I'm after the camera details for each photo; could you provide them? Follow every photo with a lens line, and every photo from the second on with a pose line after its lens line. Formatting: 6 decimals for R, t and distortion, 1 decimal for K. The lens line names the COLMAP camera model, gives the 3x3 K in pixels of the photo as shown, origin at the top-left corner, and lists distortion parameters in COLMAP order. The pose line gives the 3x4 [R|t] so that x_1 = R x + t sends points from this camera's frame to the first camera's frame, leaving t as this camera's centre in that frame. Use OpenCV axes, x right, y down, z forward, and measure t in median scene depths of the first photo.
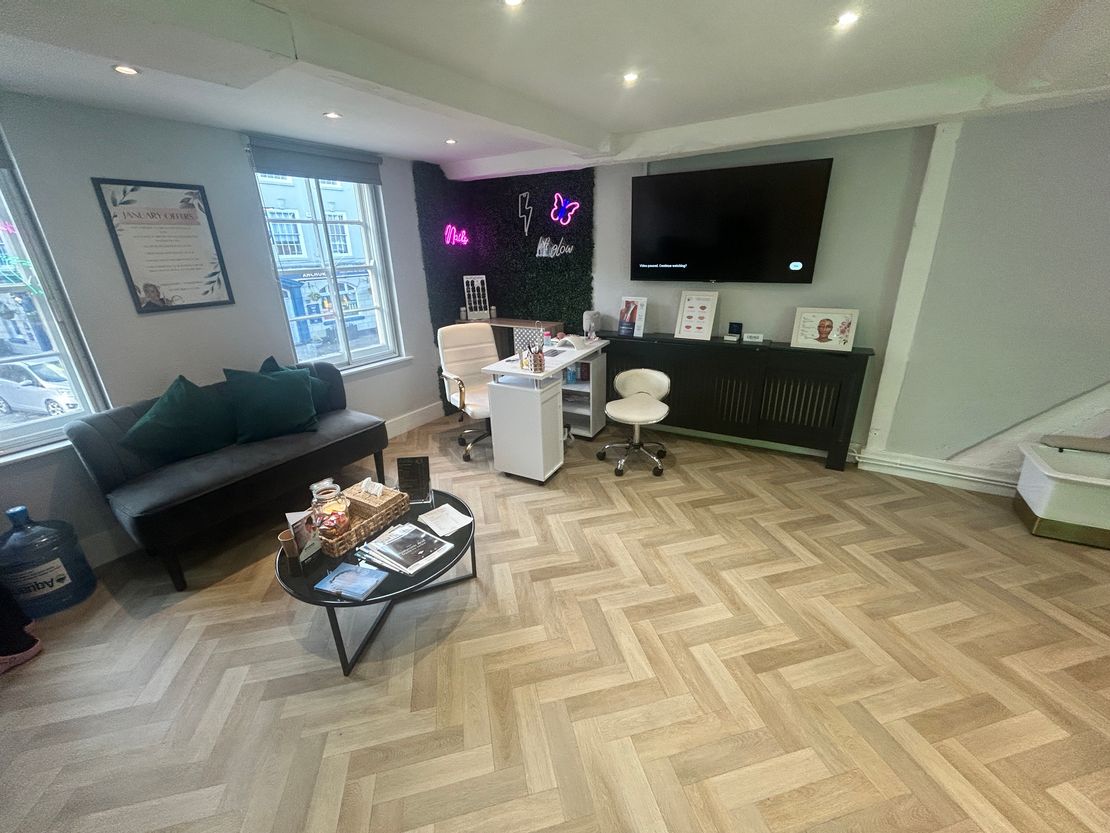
lens RADIAL K [[447.4, 0, 553.7], [0, 447.4, 413.9], [0, 0, 1]] dist [0.000180, 0.000799]
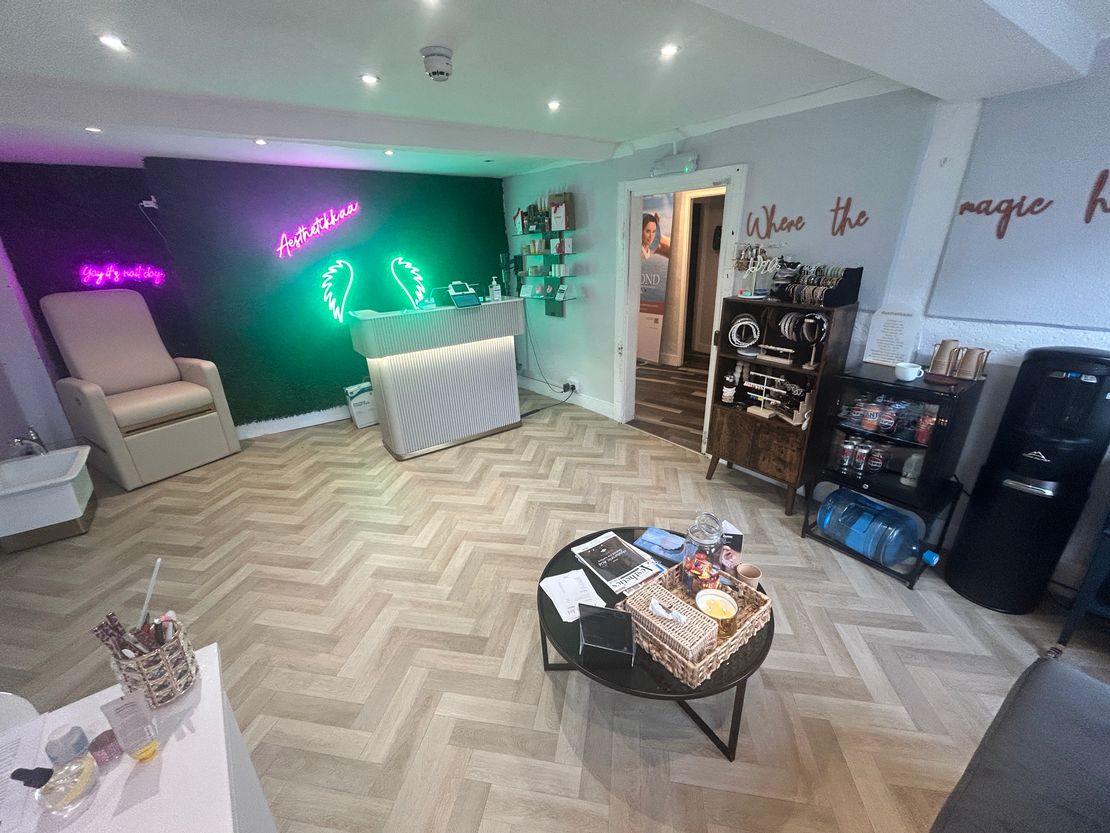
lens RADIAL K [[447.4, 0, 552.1], [0, 447.4, 419.1], [0, 0, 1]] dist [0.000180, 0.000799]
pose [[-0.915573, -0.087208, 0.392583, -0.390558], [0.191532, 0.763817, 0.616359, -0.386724], [-0.353613, 0.639514, -0.682627, 1.074235]]
